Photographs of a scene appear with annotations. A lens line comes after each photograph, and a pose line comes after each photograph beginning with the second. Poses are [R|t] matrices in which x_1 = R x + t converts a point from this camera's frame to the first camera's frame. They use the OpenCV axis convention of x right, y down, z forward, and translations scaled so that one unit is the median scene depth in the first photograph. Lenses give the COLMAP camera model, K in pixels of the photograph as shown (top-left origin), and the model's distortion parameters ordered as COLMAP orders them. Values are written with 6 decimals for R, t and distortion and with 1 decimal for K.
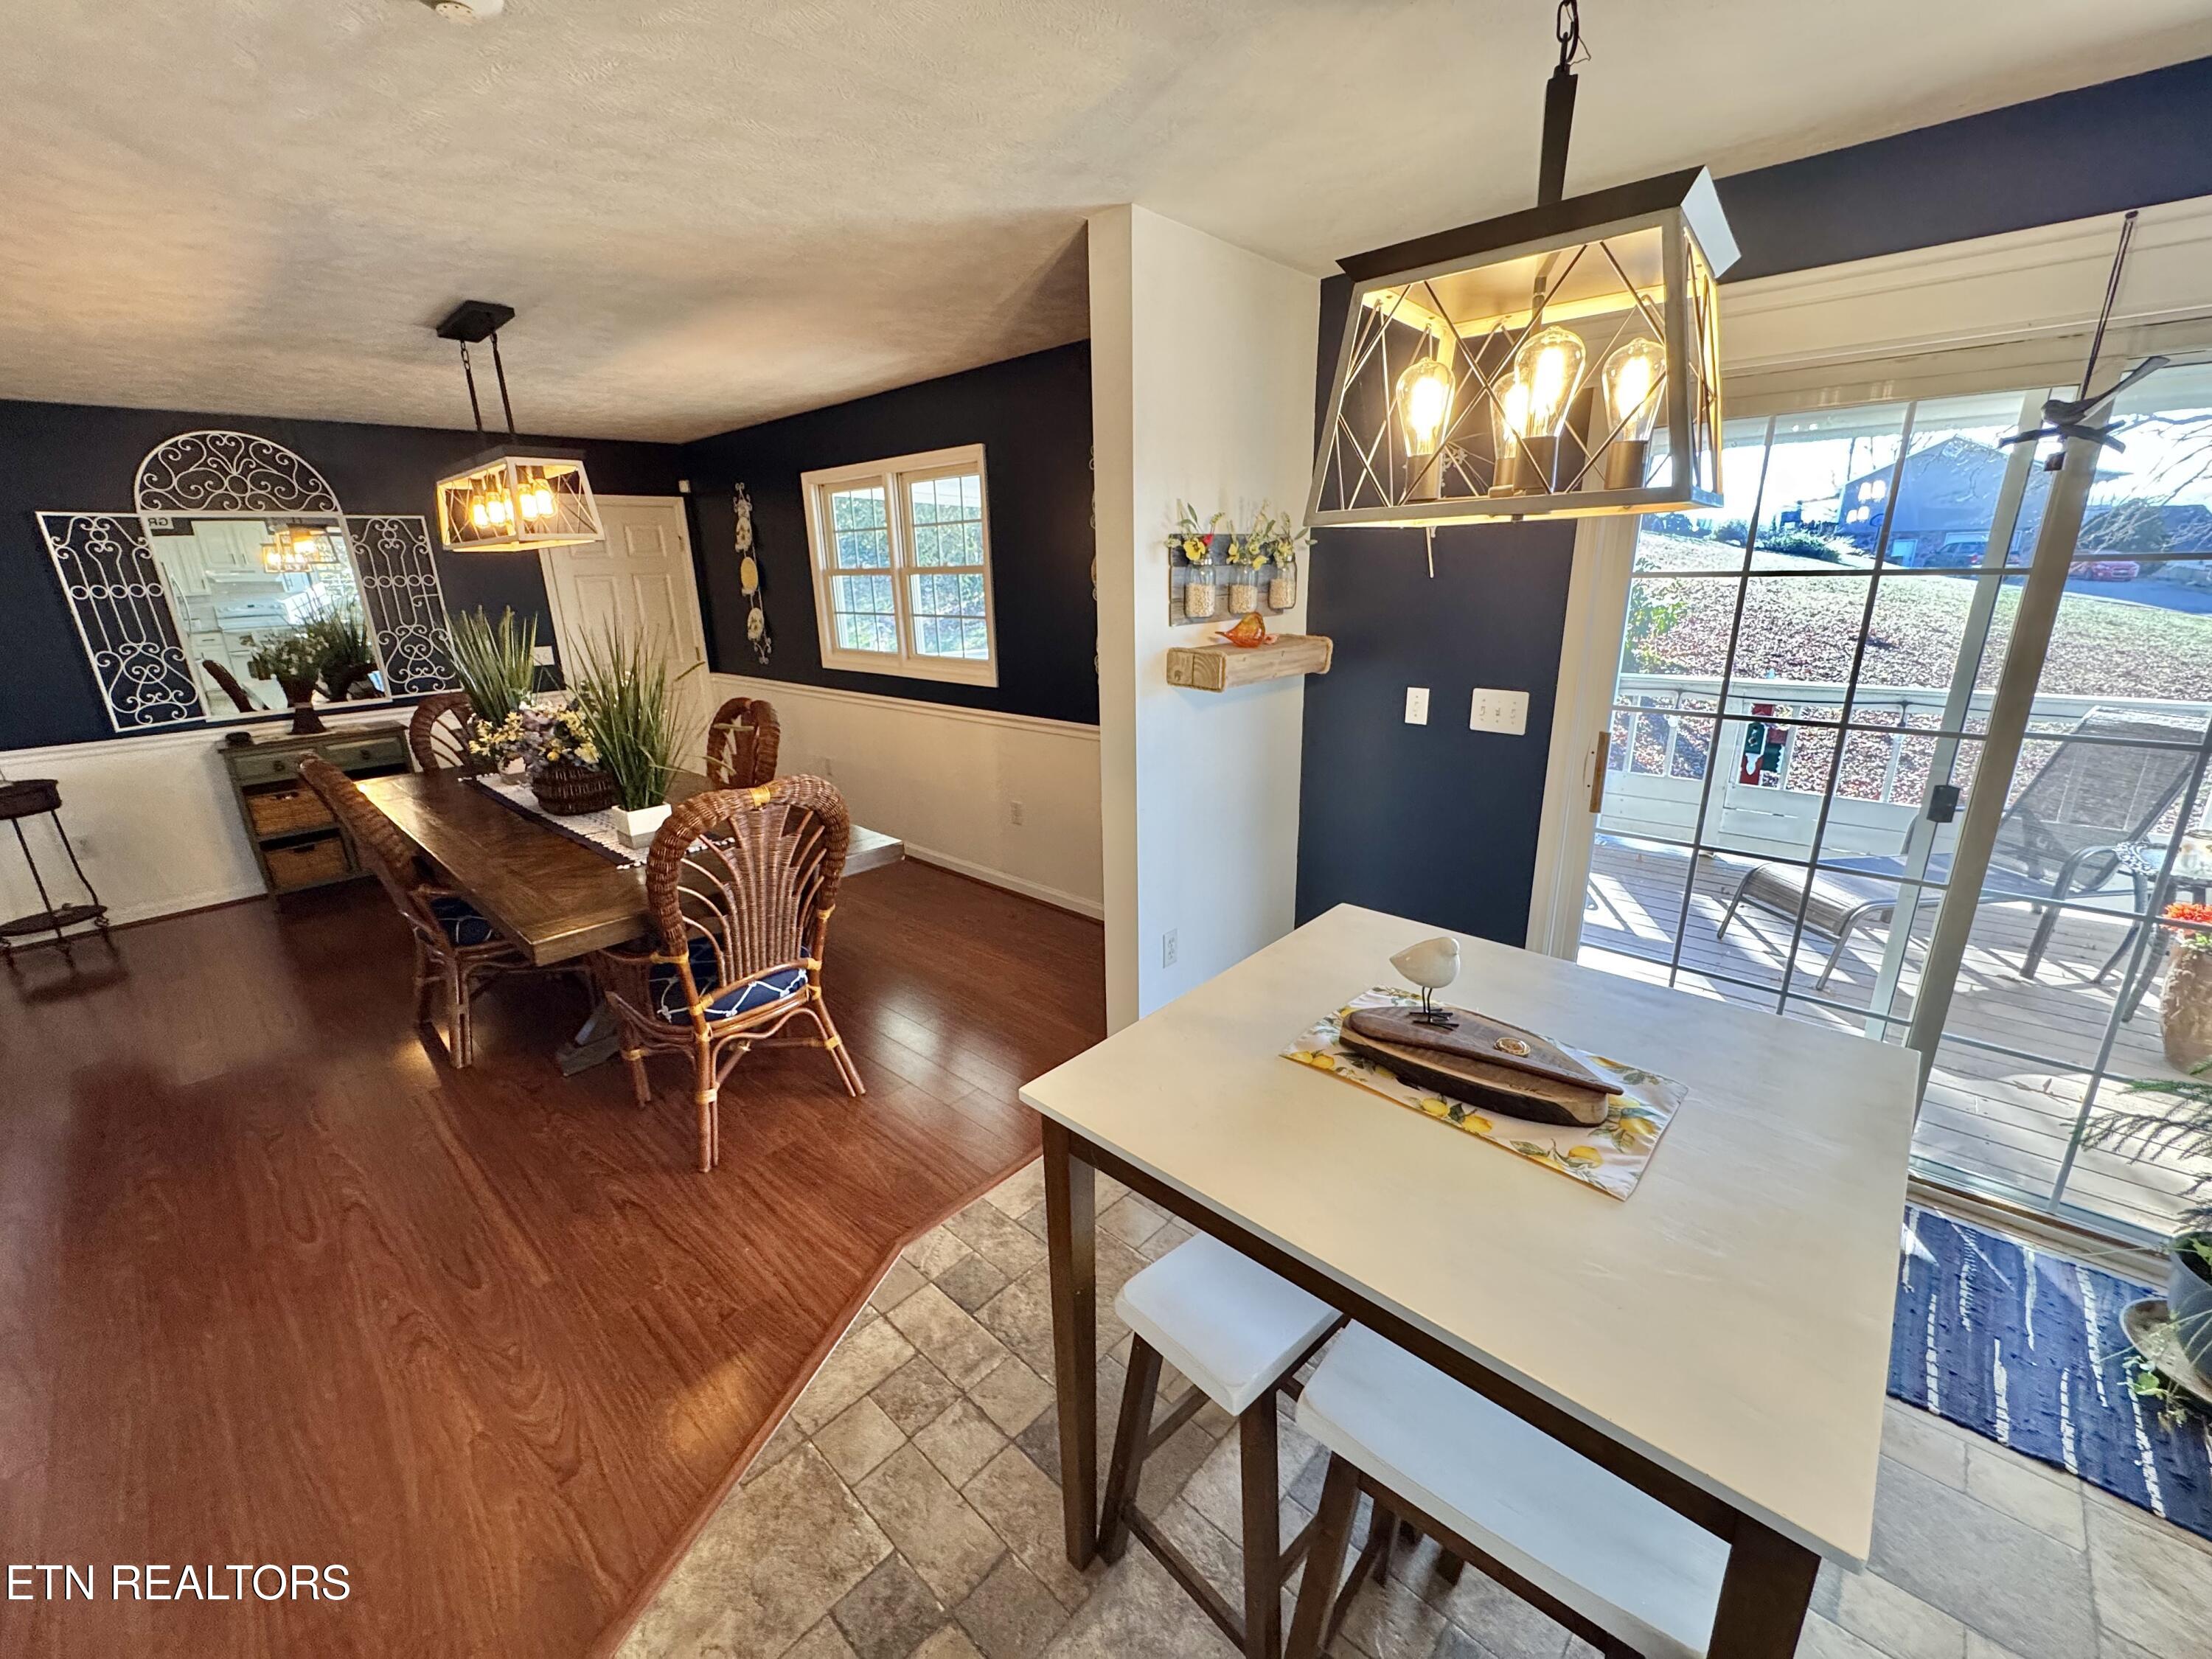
lens RADIAL K [[859.7, 0, 1106.0], [0, 859.7, 829.5], [0, 0, 1]] dist [0.001276, 0.000365]
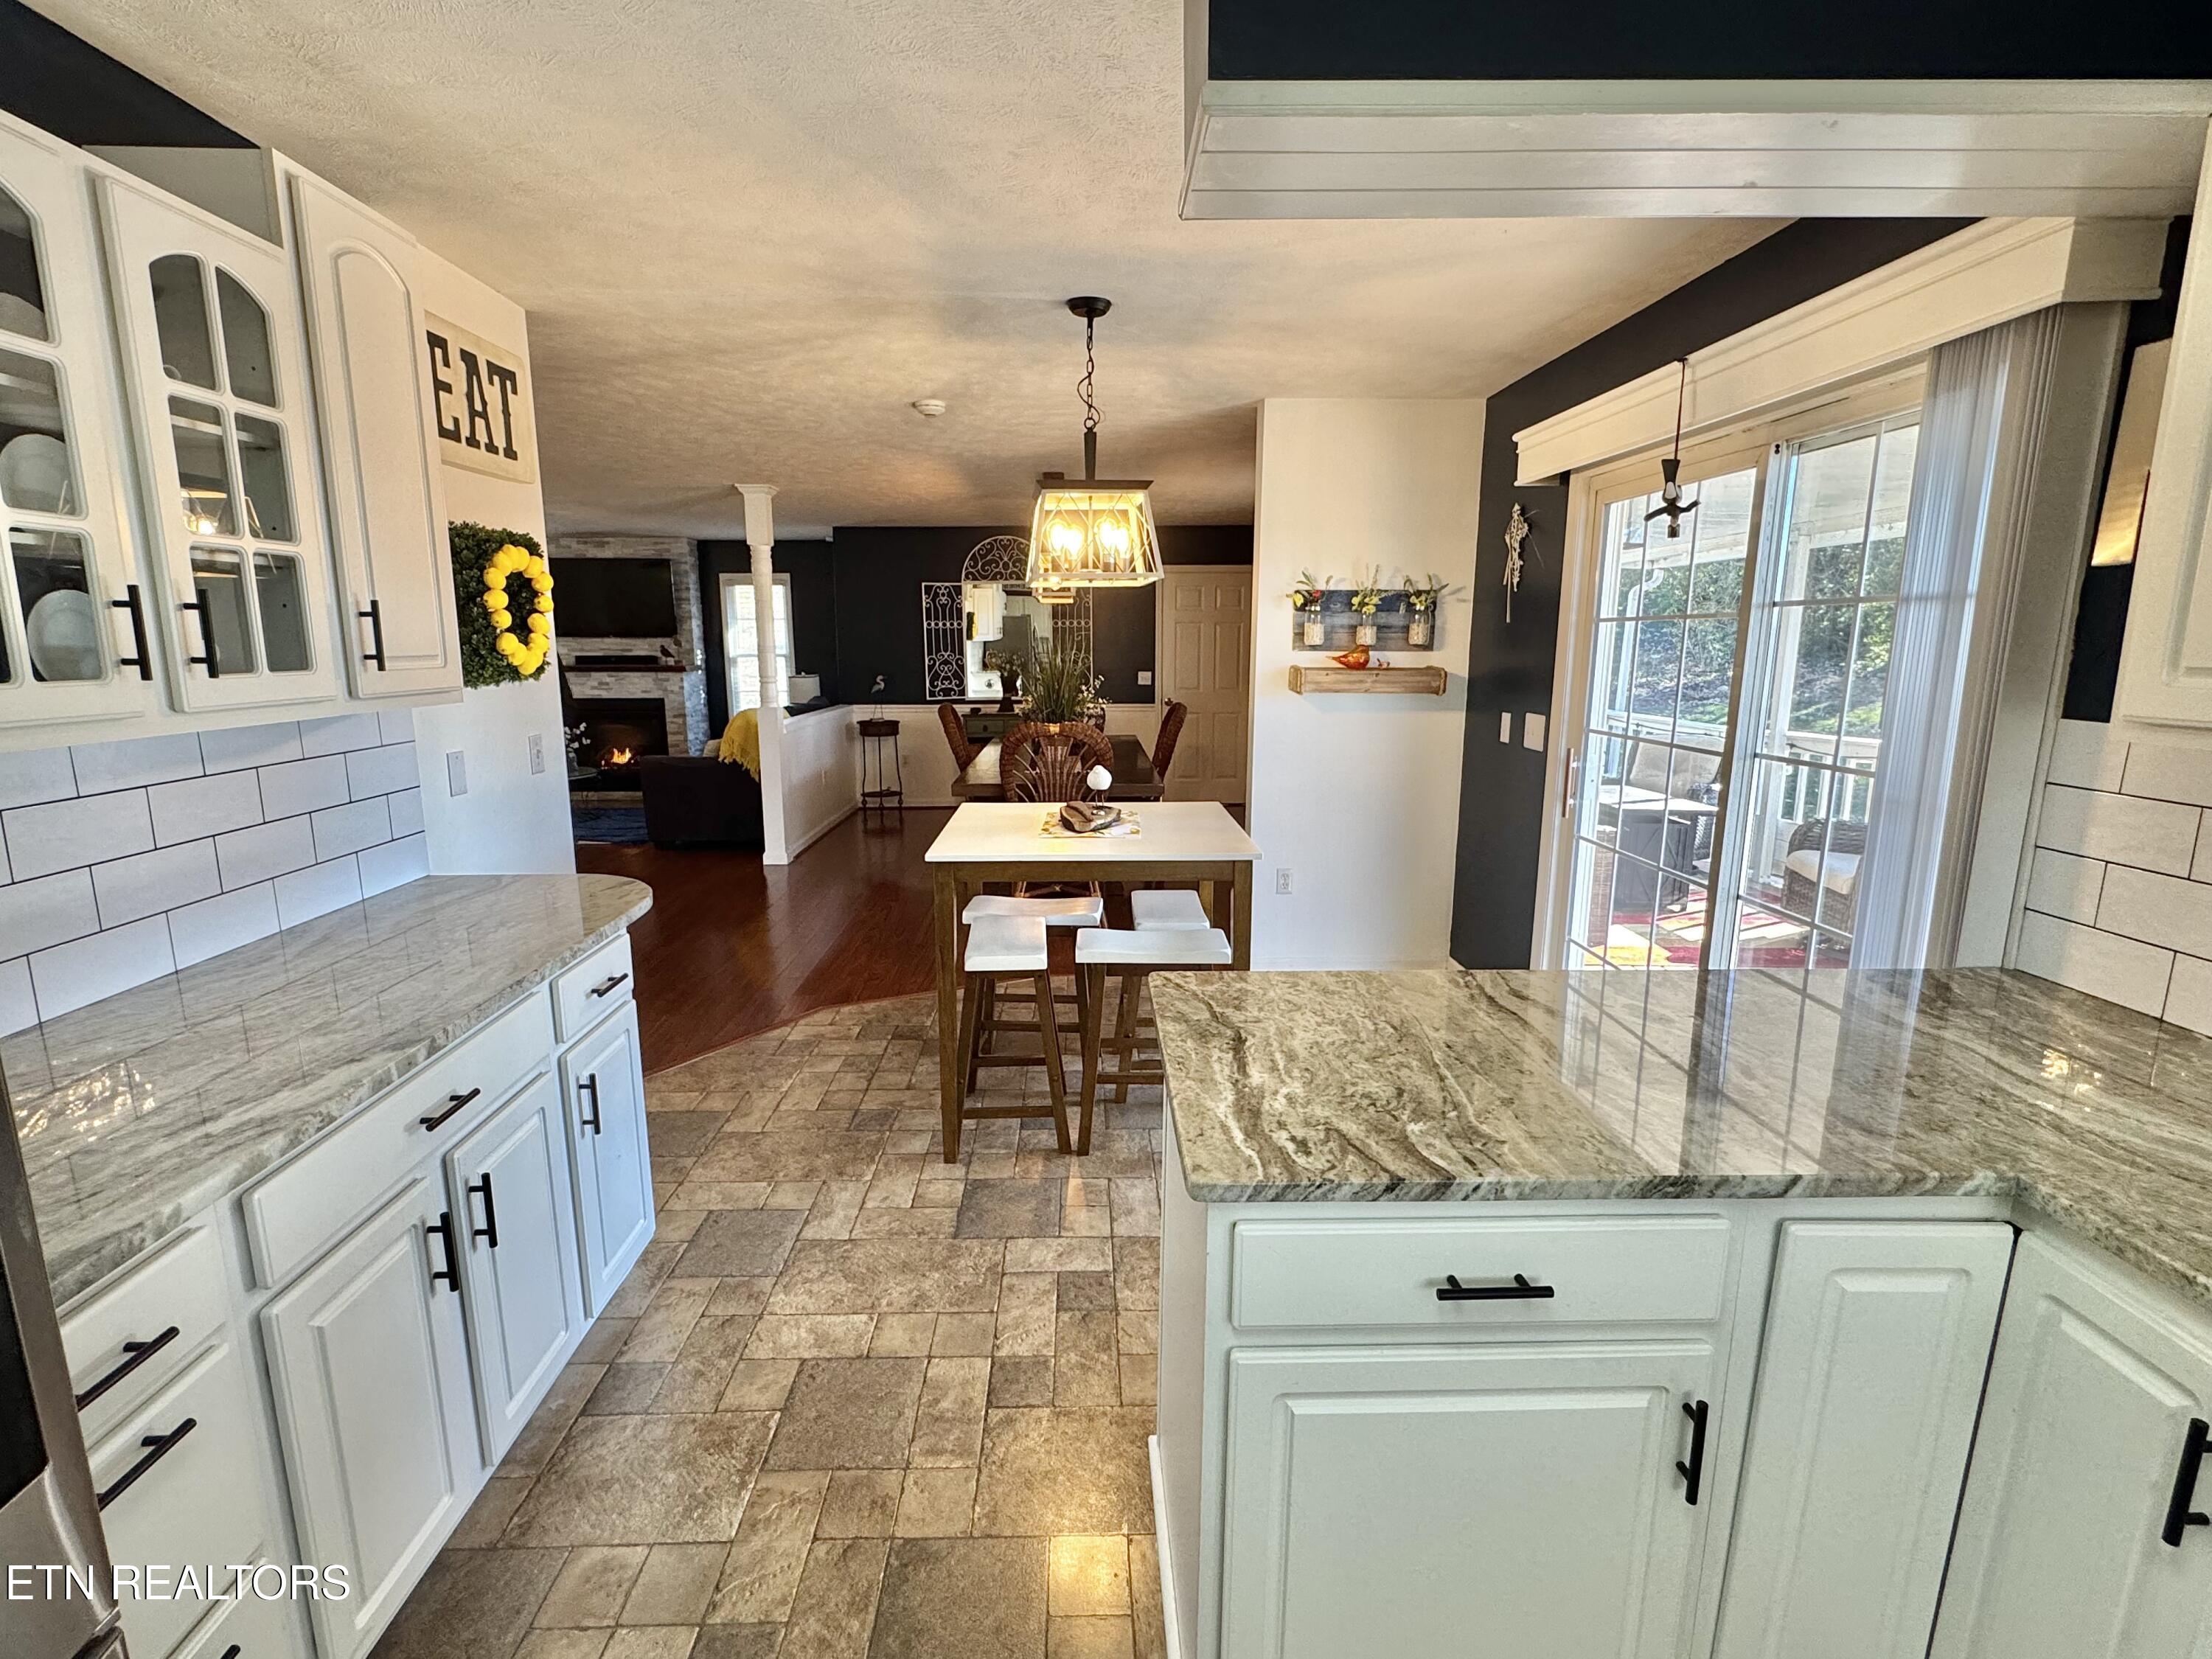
lens RADIAL K [[1034.1, 0, 1116.8], [0, 1034.1, 834.9], [0, 0, 1]] dist [-0.002635, -0.000561]
pose [[0.703812, 0.157646, -0.692673, 1.072265], [-0.226535, 0.973966, -0.008512, 0.143572], [0.673298, 0.162905, 0.721201, -0.399162]]
